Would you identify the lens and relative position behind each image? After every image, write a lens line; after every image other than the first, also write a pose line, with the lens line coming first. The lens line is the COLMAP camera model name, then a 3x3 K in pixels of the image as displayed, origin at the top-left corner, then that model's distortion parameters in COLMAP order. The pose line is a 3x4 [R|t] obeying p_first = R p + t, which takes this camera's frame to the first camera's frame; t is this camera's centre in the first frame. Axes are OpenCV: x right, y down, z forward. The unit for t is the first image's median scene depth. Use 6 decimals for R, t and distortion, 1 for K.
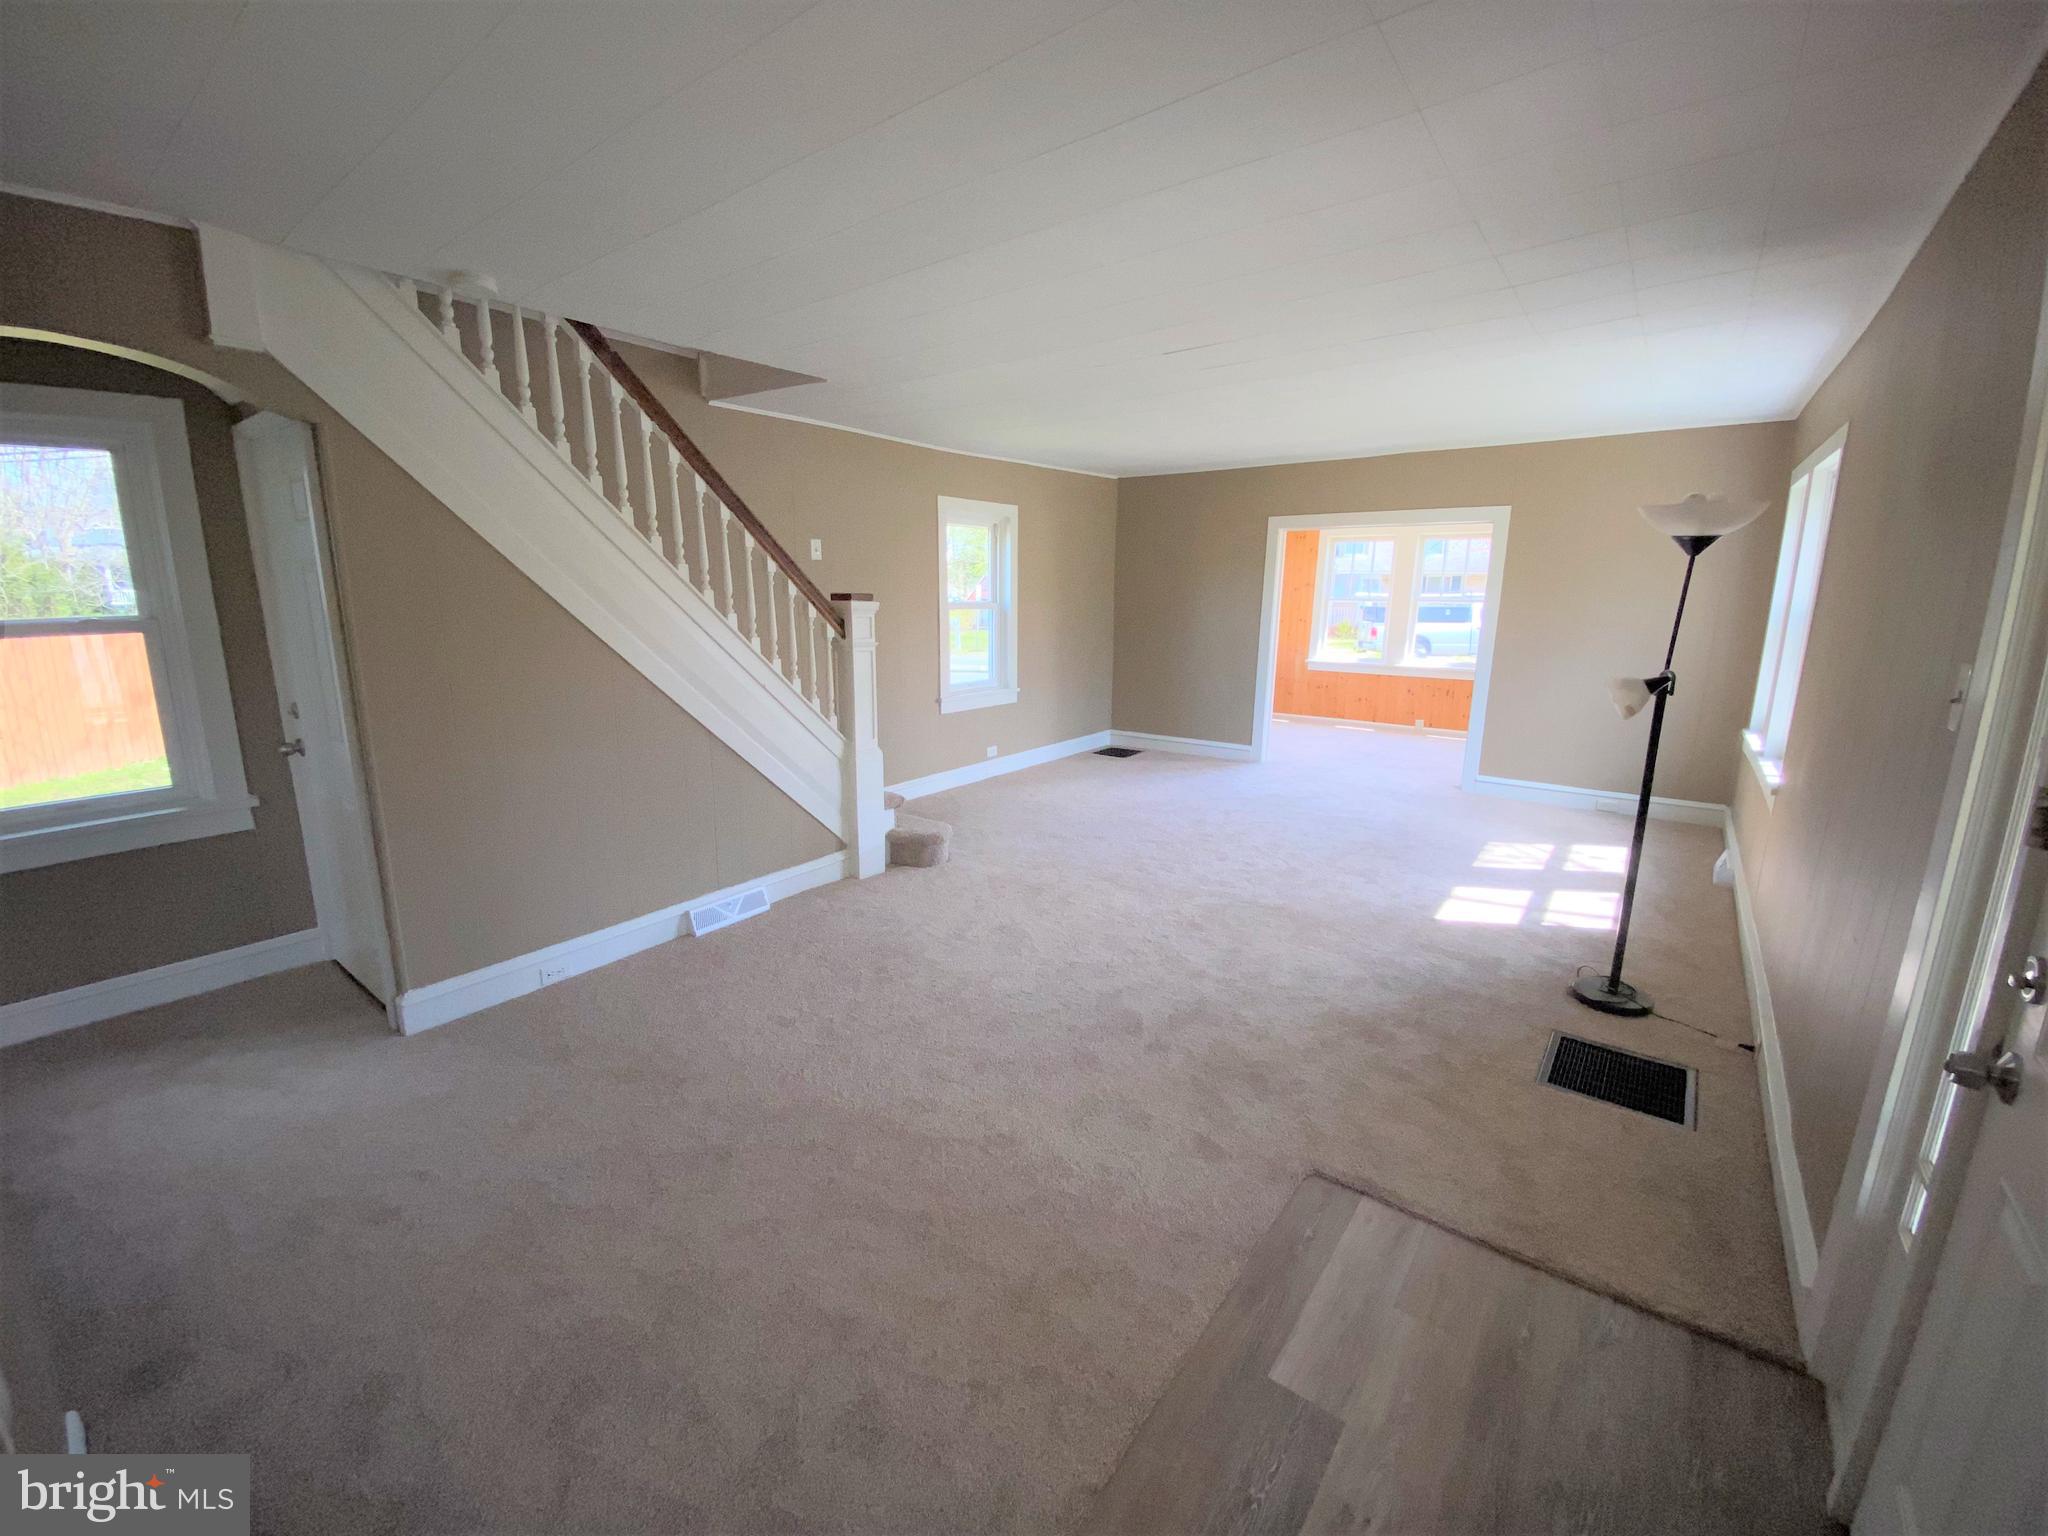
lens RADIAL K [[839.0, 0, 1024.0], [0, 839.0, 768.0], [0, 0, 1]] dist [-0.000724, -0.000254]
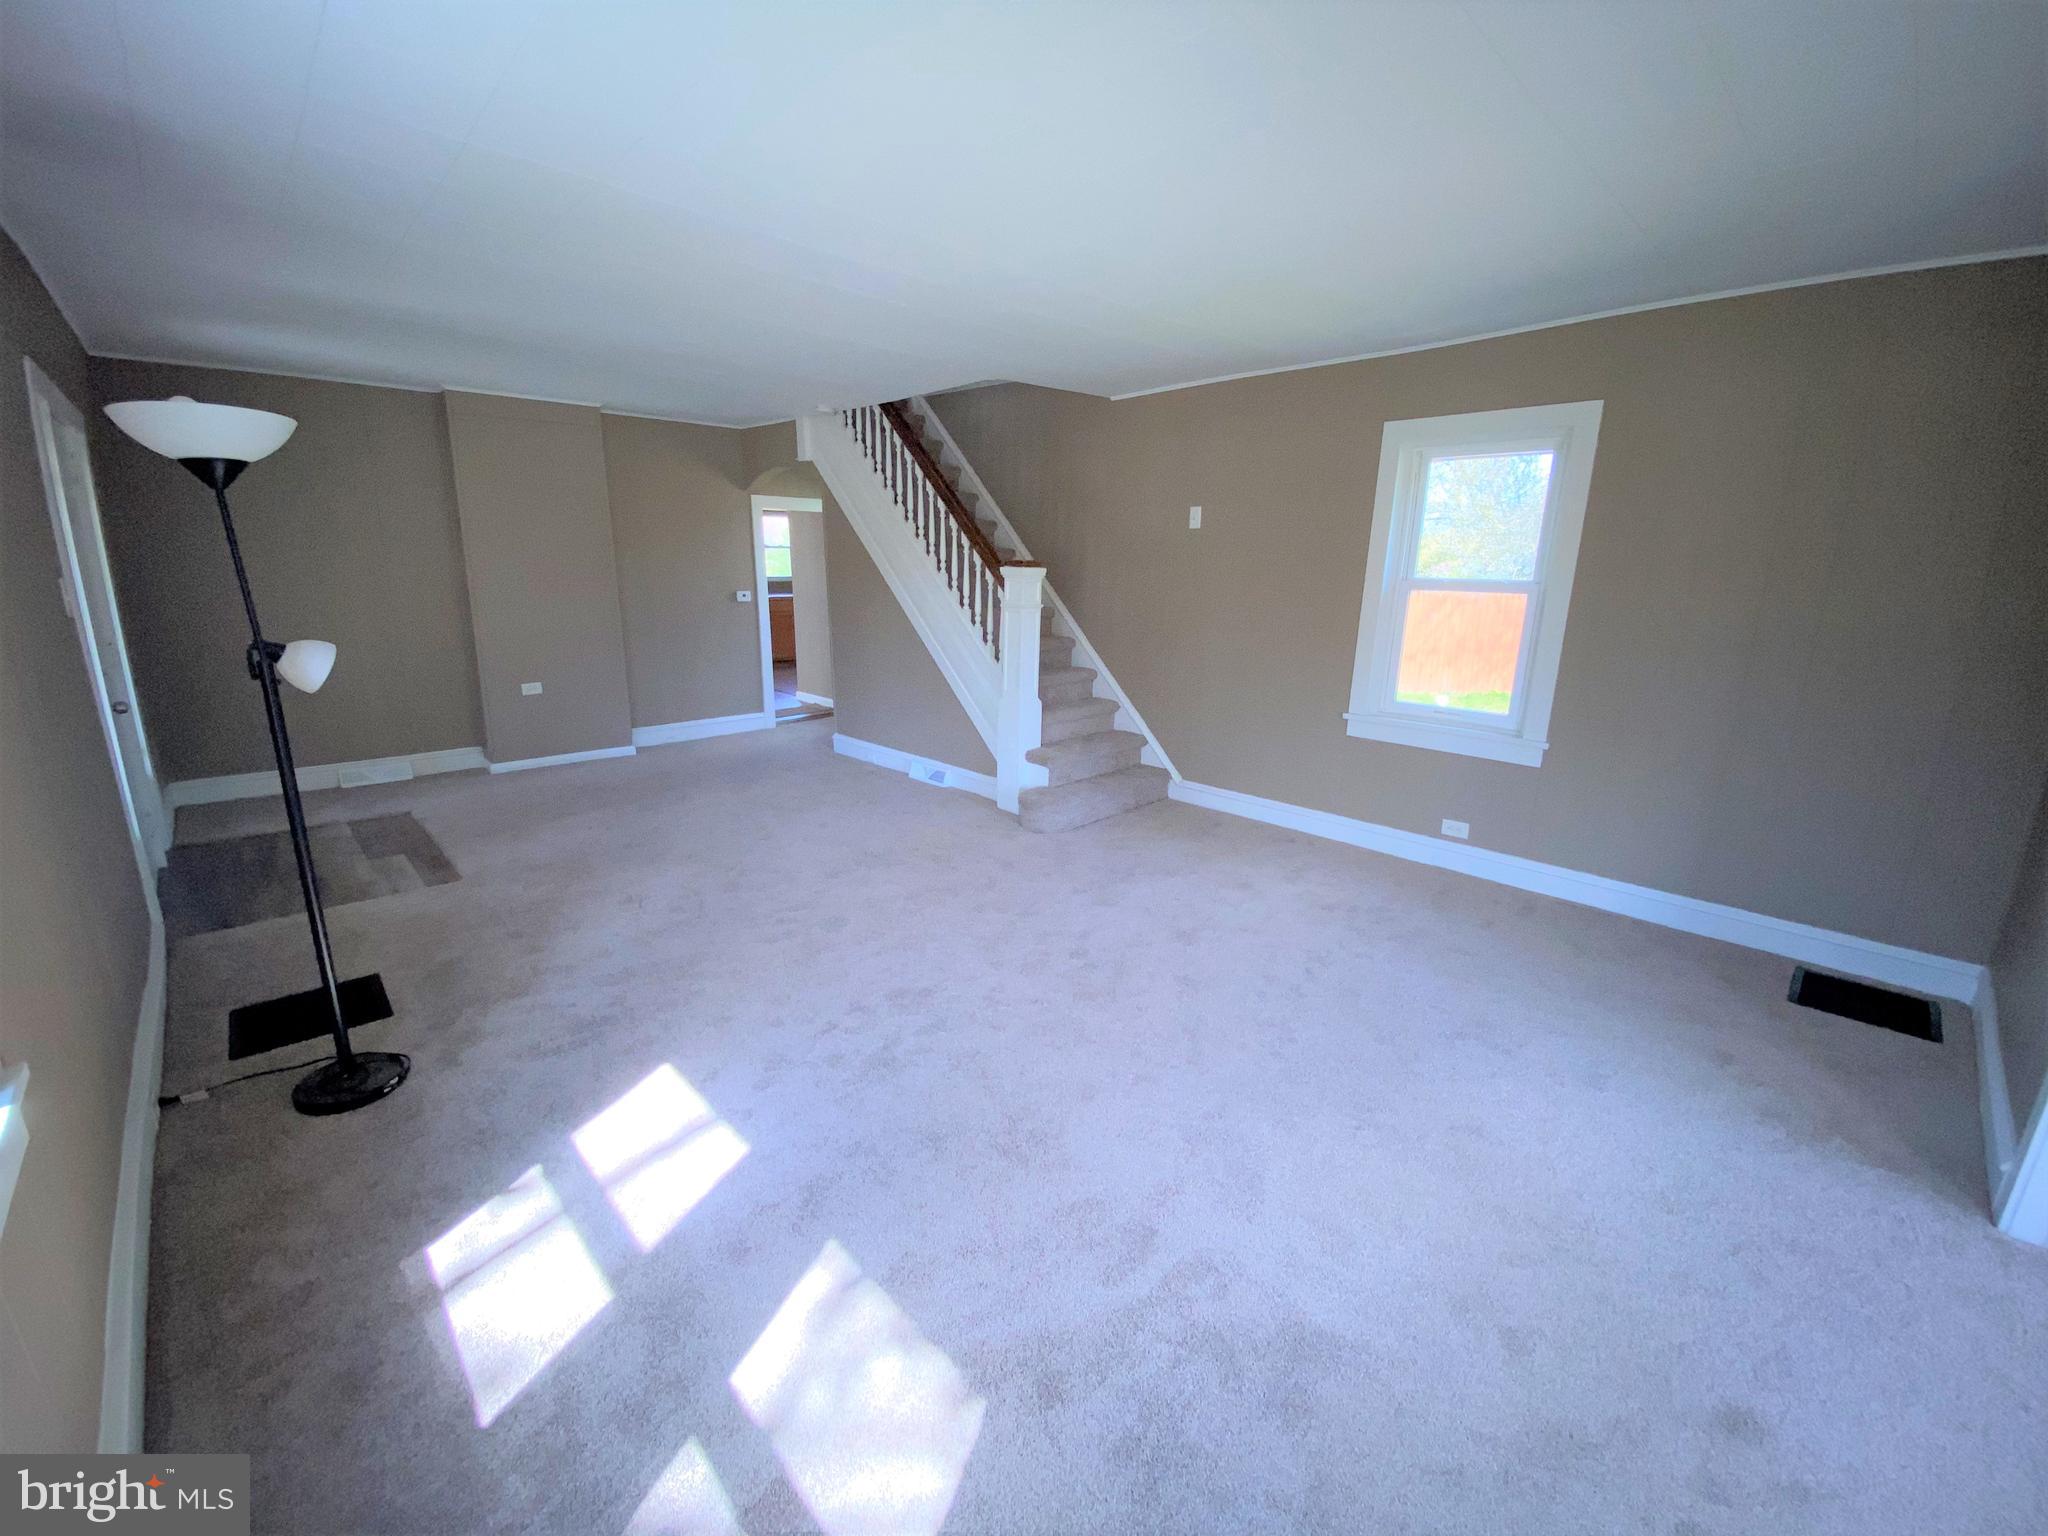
lens RADIAL K [[839.0, 0, 1024.0], [0, 839.0, 768.0], [0, 0, 1]] dist [-0.000724, -0.000254]
pose [[-0.155816, 0.242279, -0.957613, 0.829273], [-0.220005, 0.936590, 0.272758, -0.224488], [0.962974, 0.253179, -0.092633, 1.037727]]
